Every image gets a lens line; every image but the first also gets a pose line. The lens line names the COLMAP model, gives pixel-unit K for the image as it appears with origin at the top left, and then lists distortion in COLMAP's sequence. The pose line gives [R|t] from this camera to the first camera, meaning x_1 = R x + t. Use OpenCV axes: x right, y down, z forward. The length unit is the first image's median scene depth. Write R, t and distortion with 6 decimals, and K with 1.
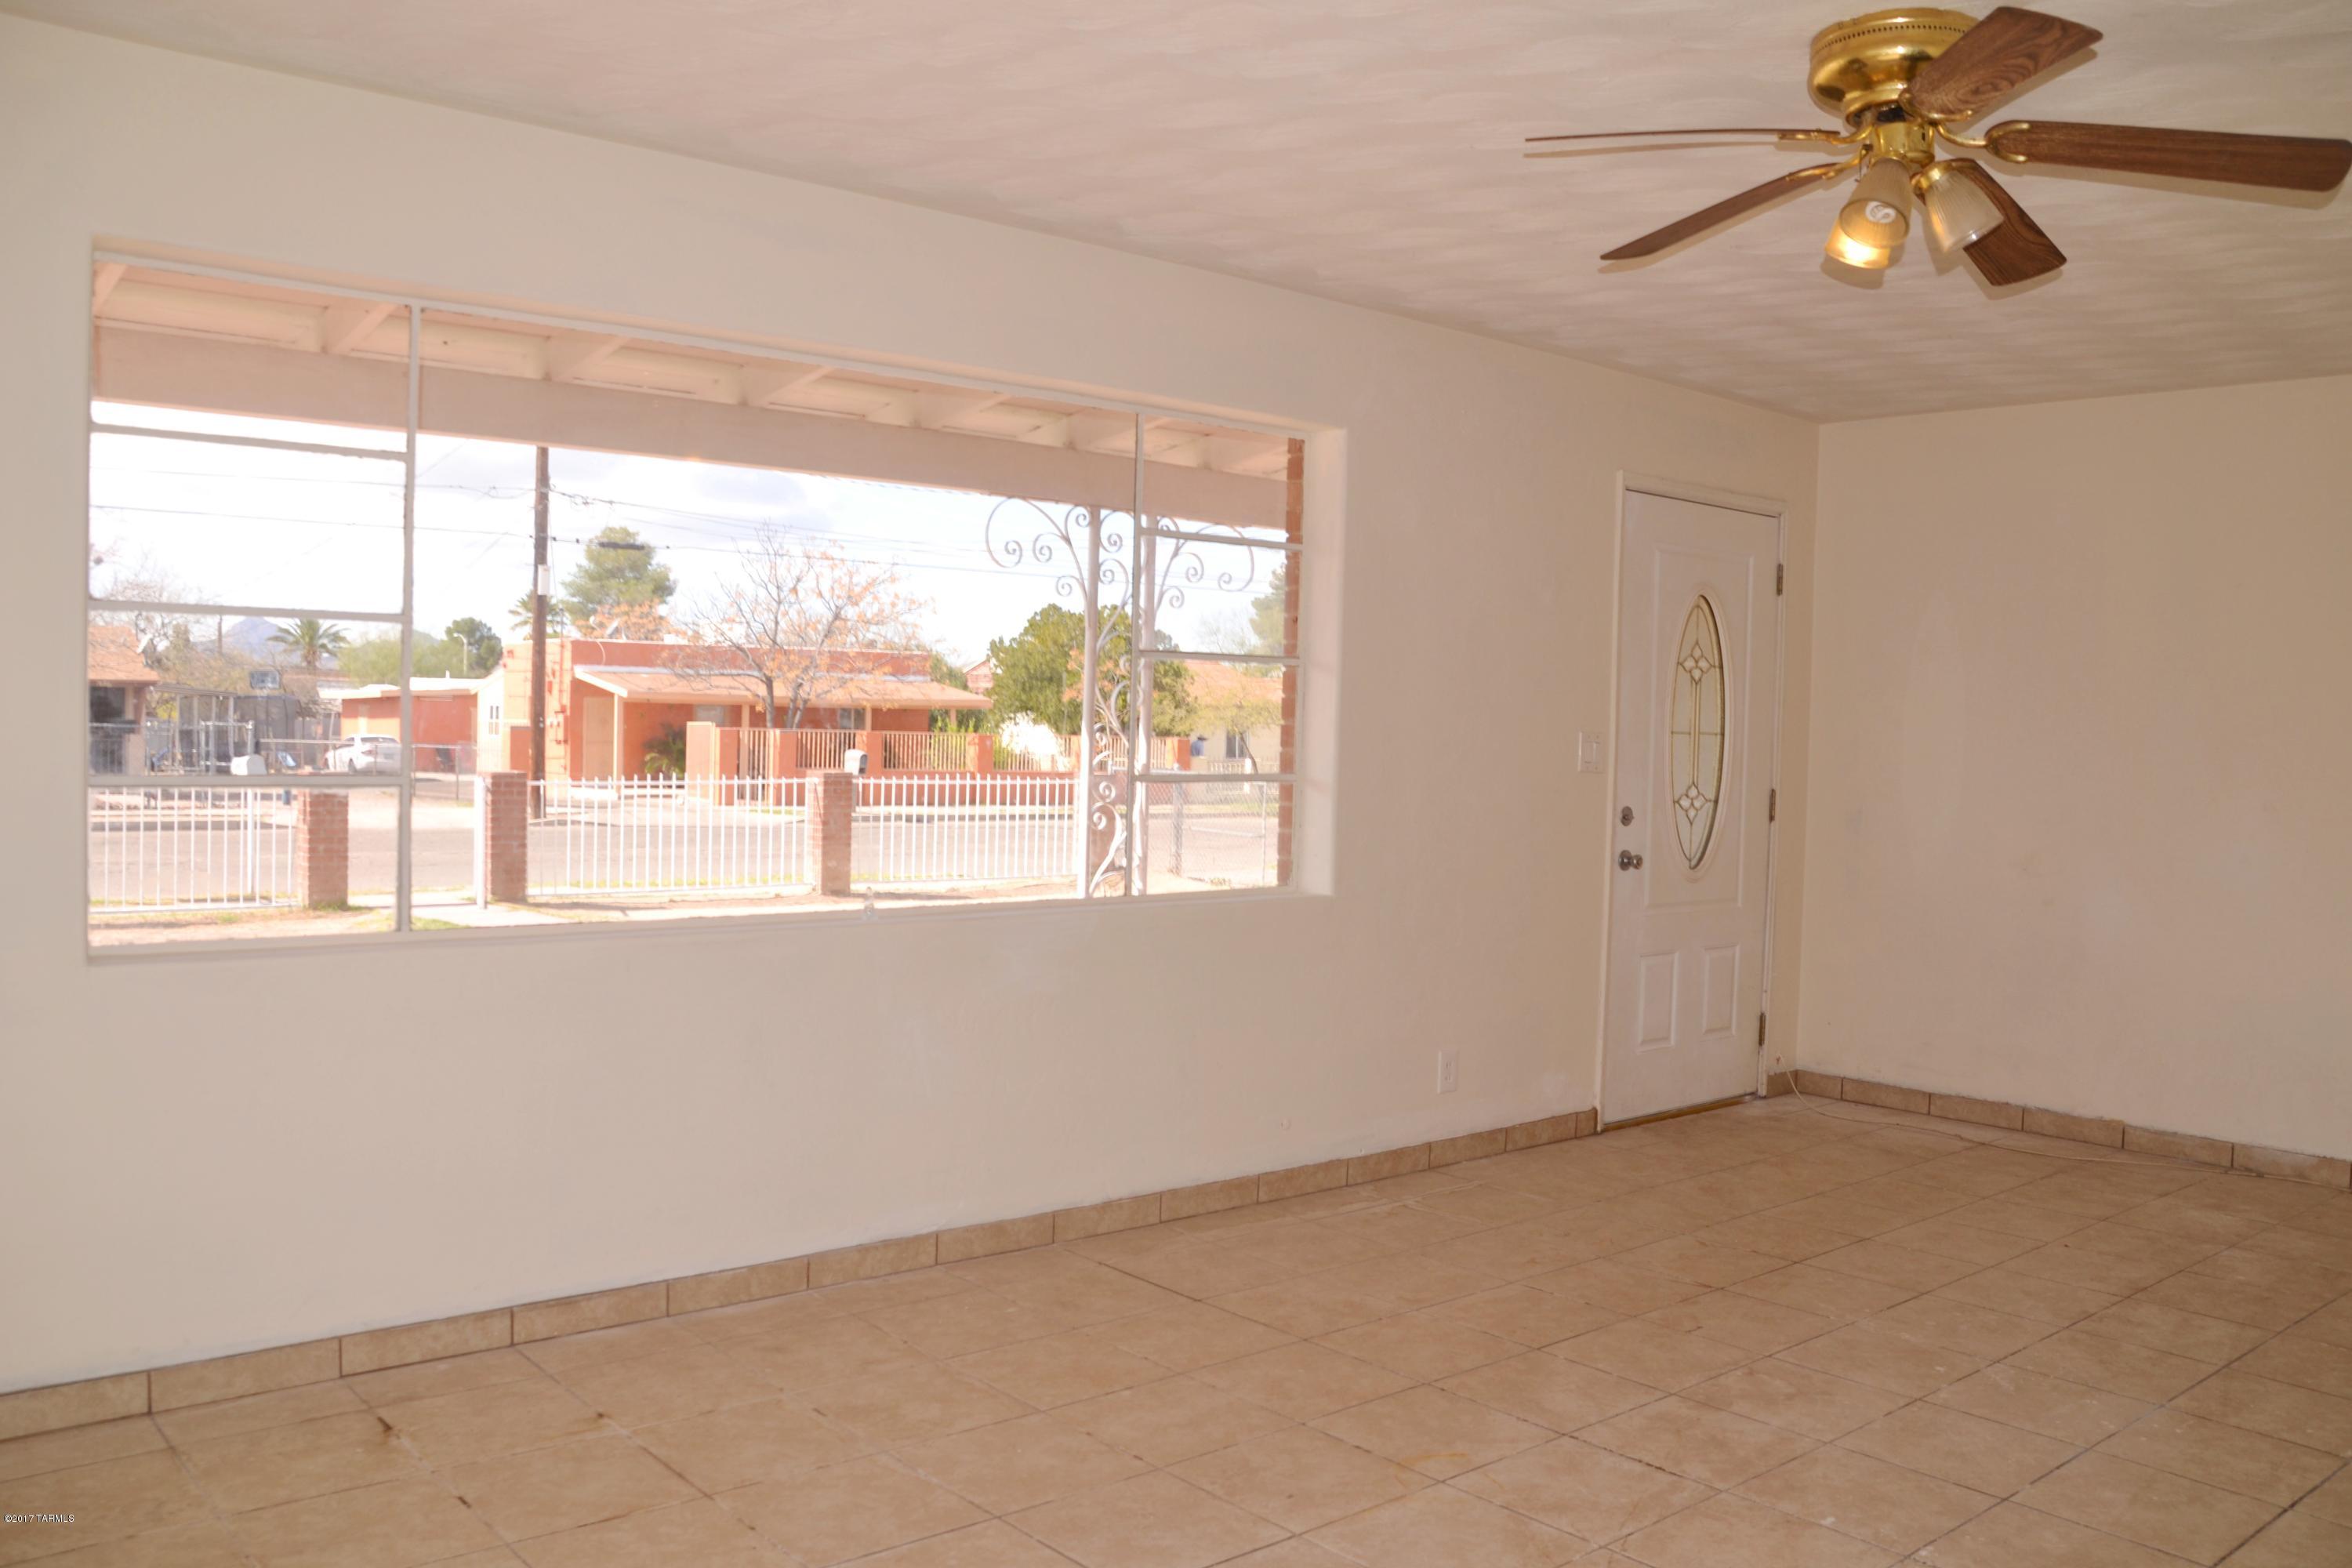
lens RADIAL K [[1888.8, 0, 1182.7], [0, 1888.8, 793.2], [0, 0, 1]] dist [-0.167329, 0.120507]
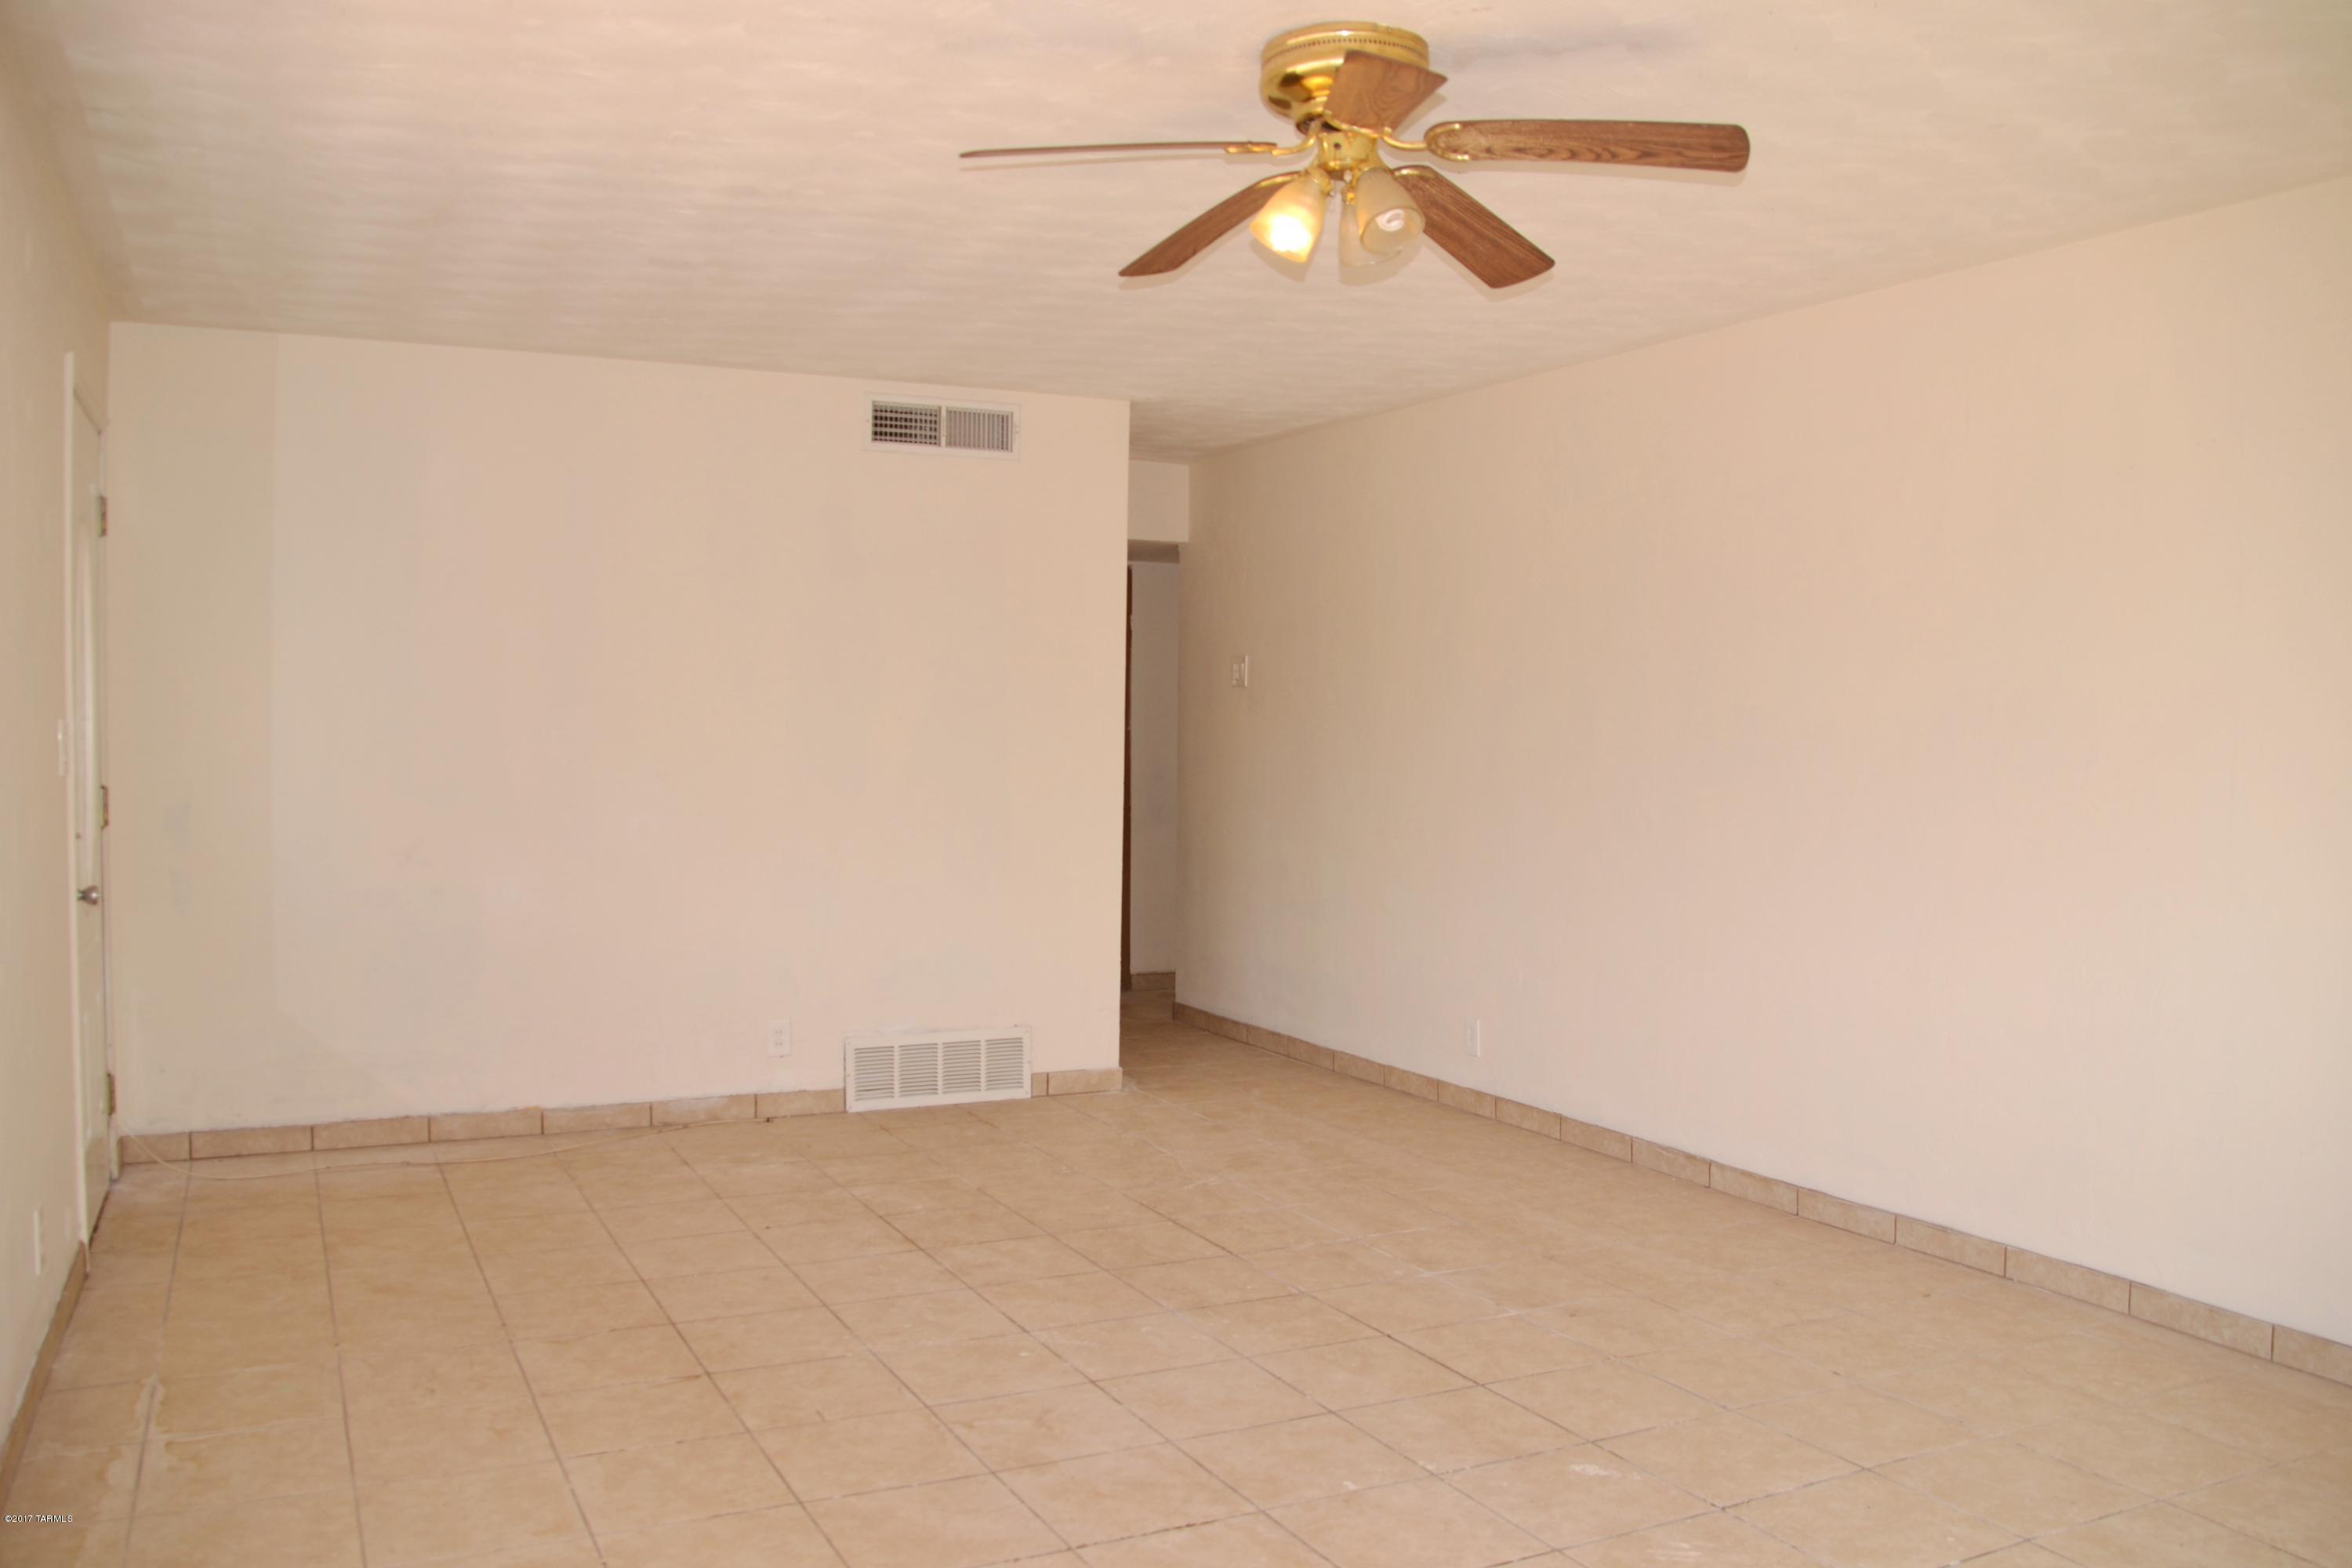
lens RADIAL K [[1879.7, 0, 1180.9], [0, 1879.7, 800.5], [0, 0, 1]] dist [-0.167947, 0.114648]
pose [[0.242699, -0.063819, 0.968000, -0.465813], [0.033935, 0.997782, 0.057274, -0.036487], [-0.969508, 0.018949, 0.244327, 0.589854]]
